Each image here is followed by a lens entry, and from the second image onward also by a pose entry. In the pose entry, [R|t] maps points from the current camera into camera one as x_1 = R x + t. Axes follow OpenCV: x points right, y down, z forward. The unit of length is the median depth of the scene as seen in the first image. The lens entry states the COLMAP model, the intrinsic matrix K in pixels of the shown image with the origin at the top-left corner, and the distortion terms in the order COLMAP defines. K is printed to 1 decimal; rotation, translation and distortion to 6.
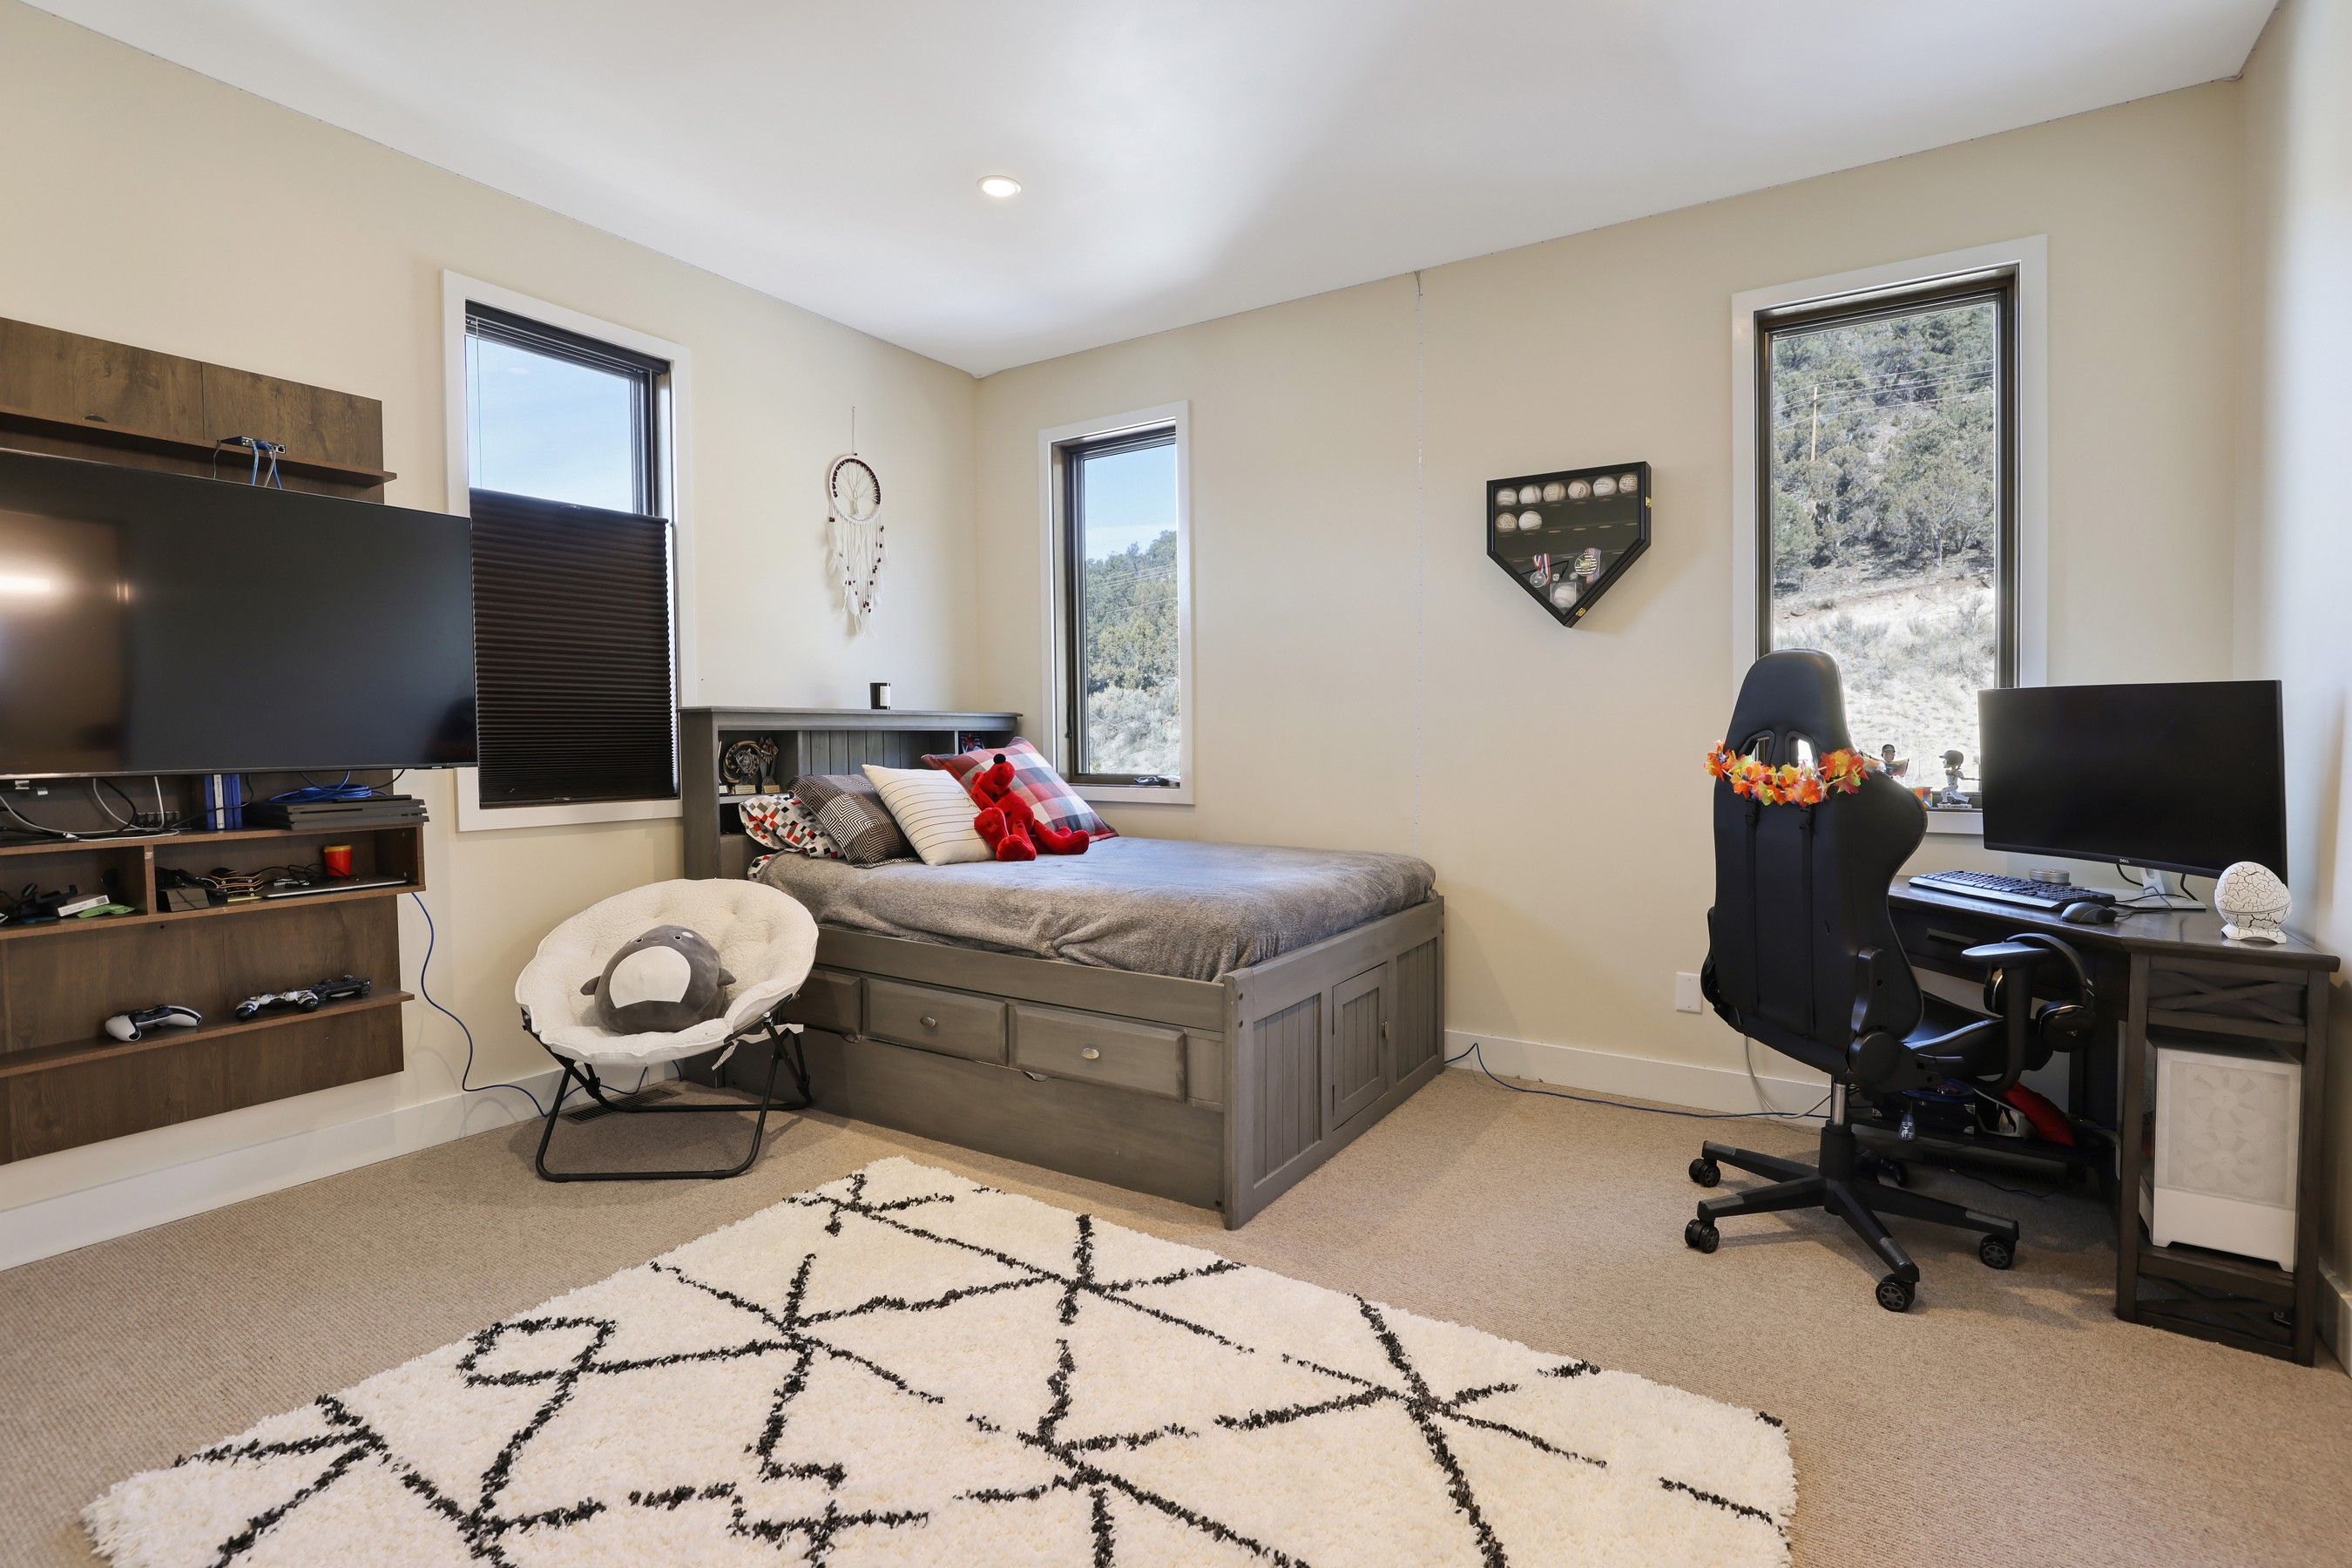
lens RADIAL K [[1091.9, 0, 1143.3], [0, 1091.9, 710.8], [0, 0, 1]] dist [-0.002001, -0.000442]
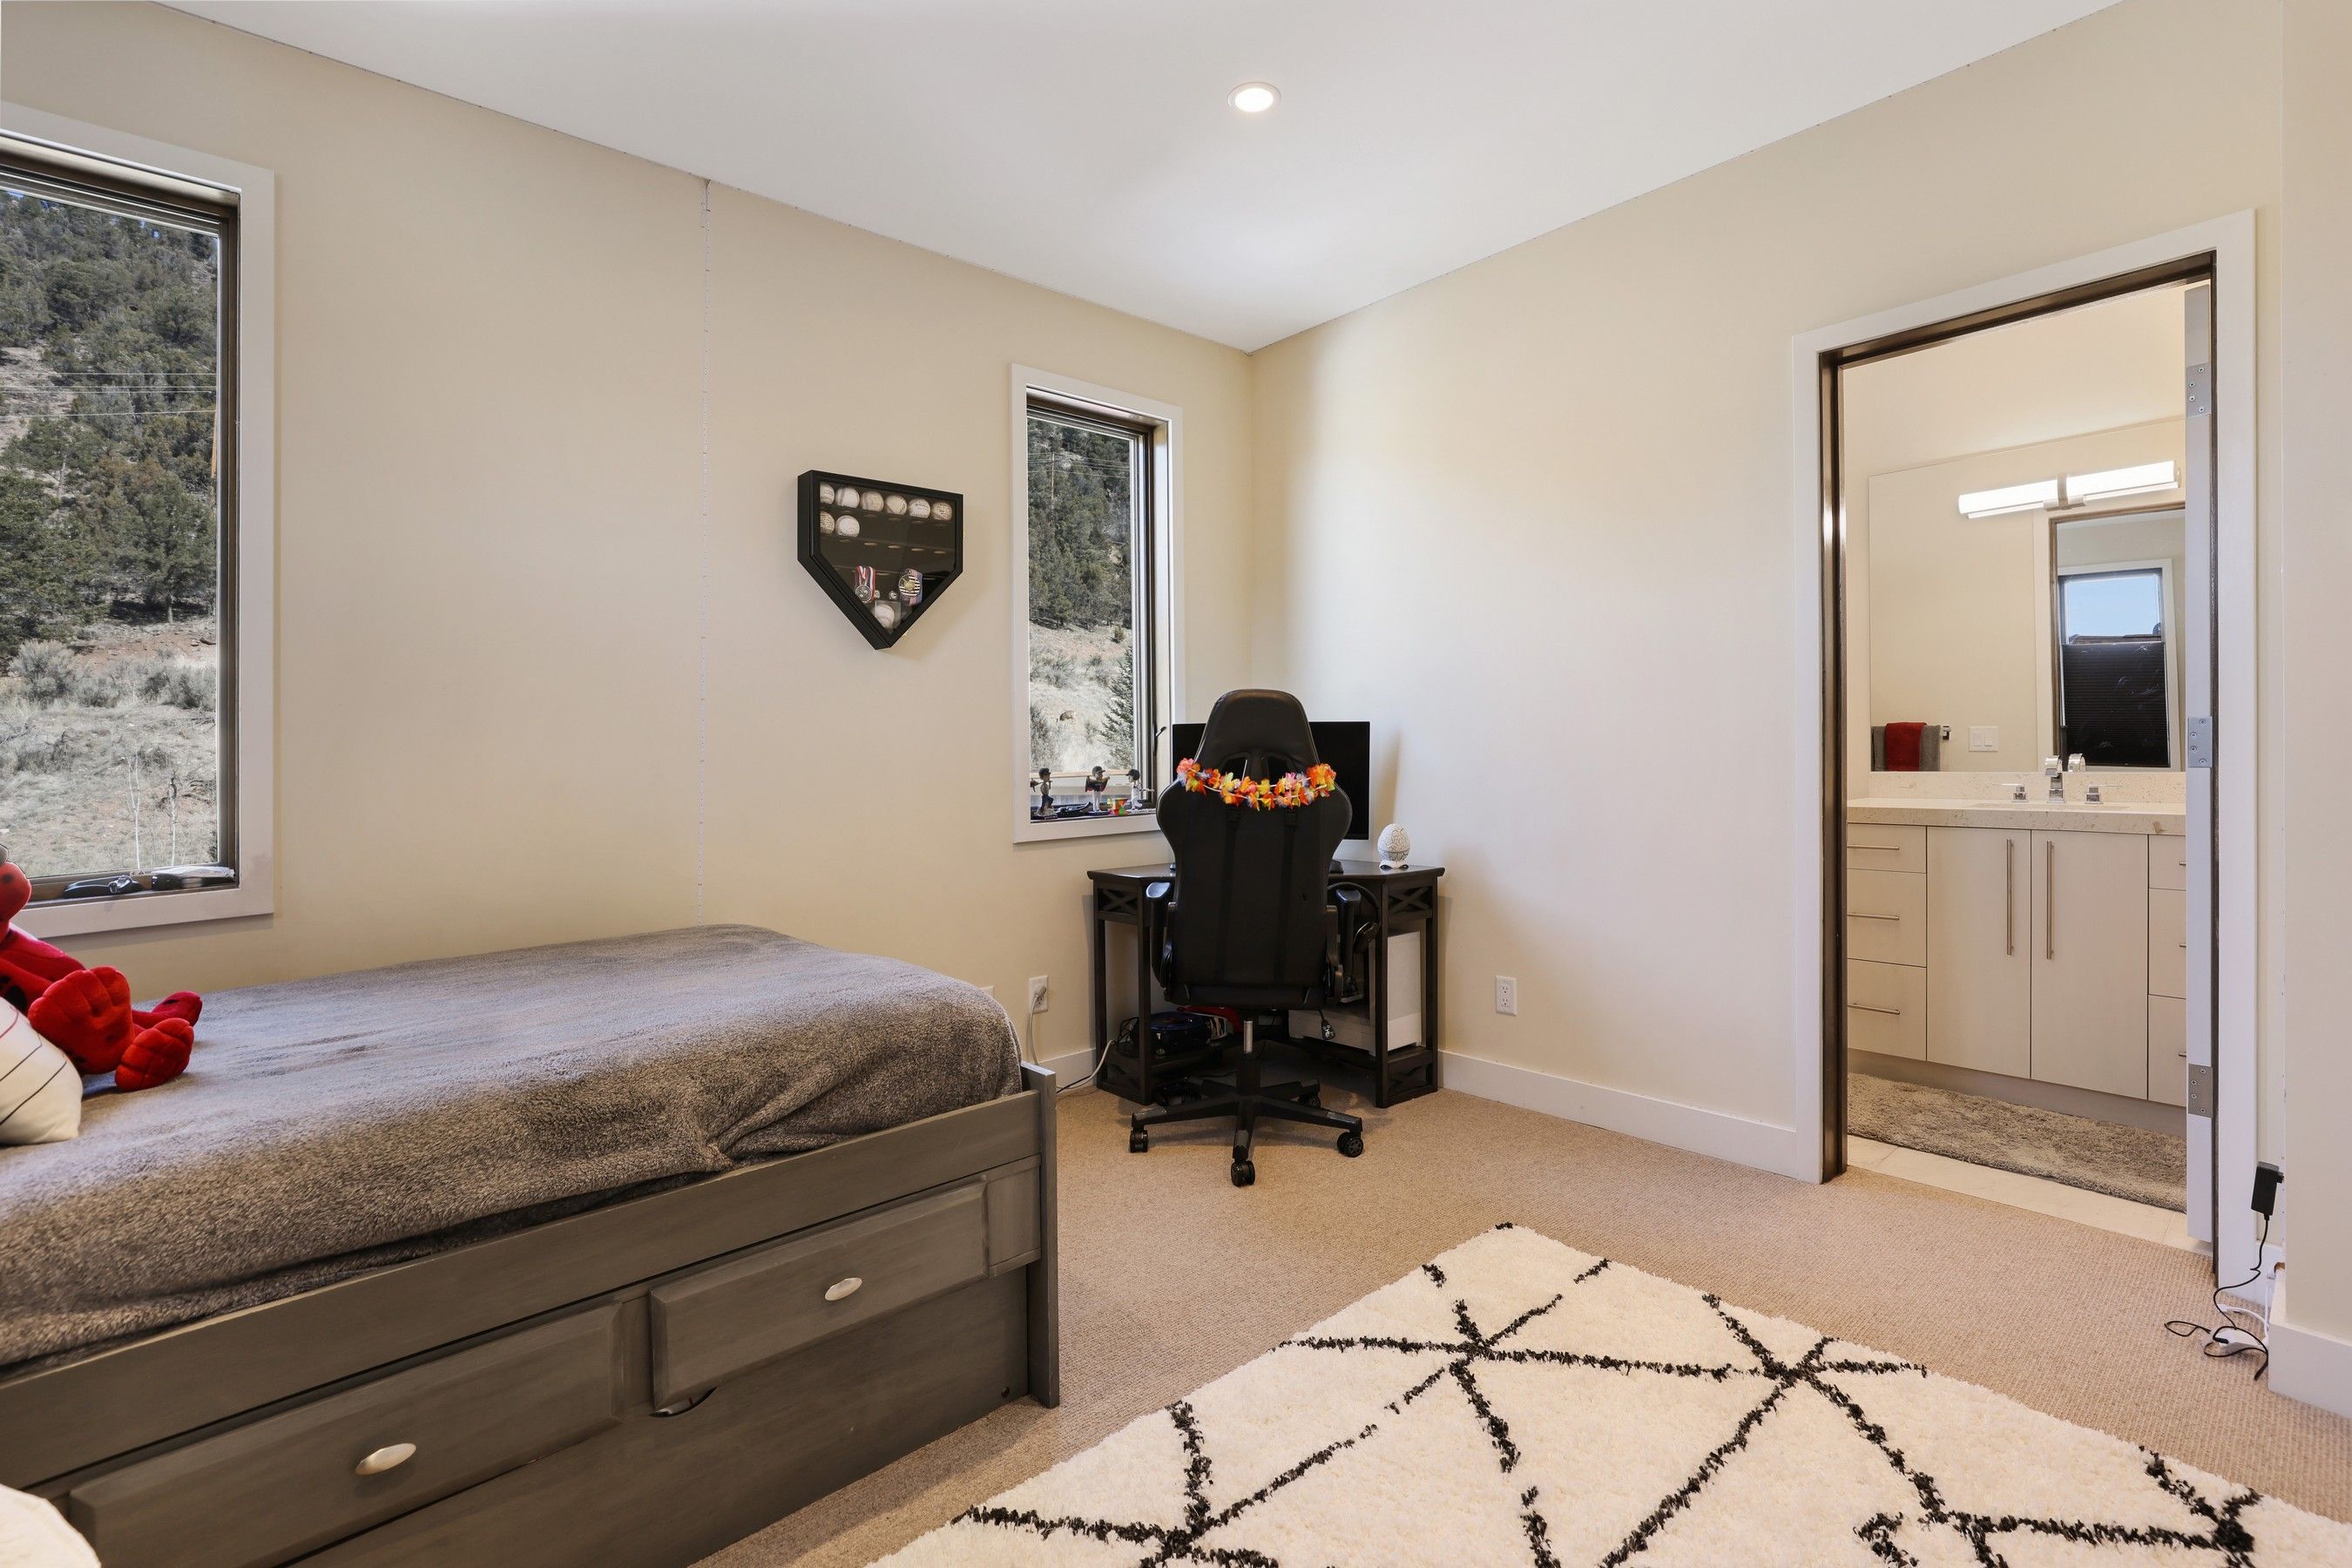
lens RADIAL K [[1107.3, 0, 1185.7], [0, 1107.3, 751.5], [0, 0, 1]] dist [-0.015359, -0.000407]
pose [[0.256820, -0.004436, 0.966449, -0.564905], [0.002914, 0.999988, 0.003816, 0.010180], [-0.966455, 0.001836, 0.256830, 0.621090]]
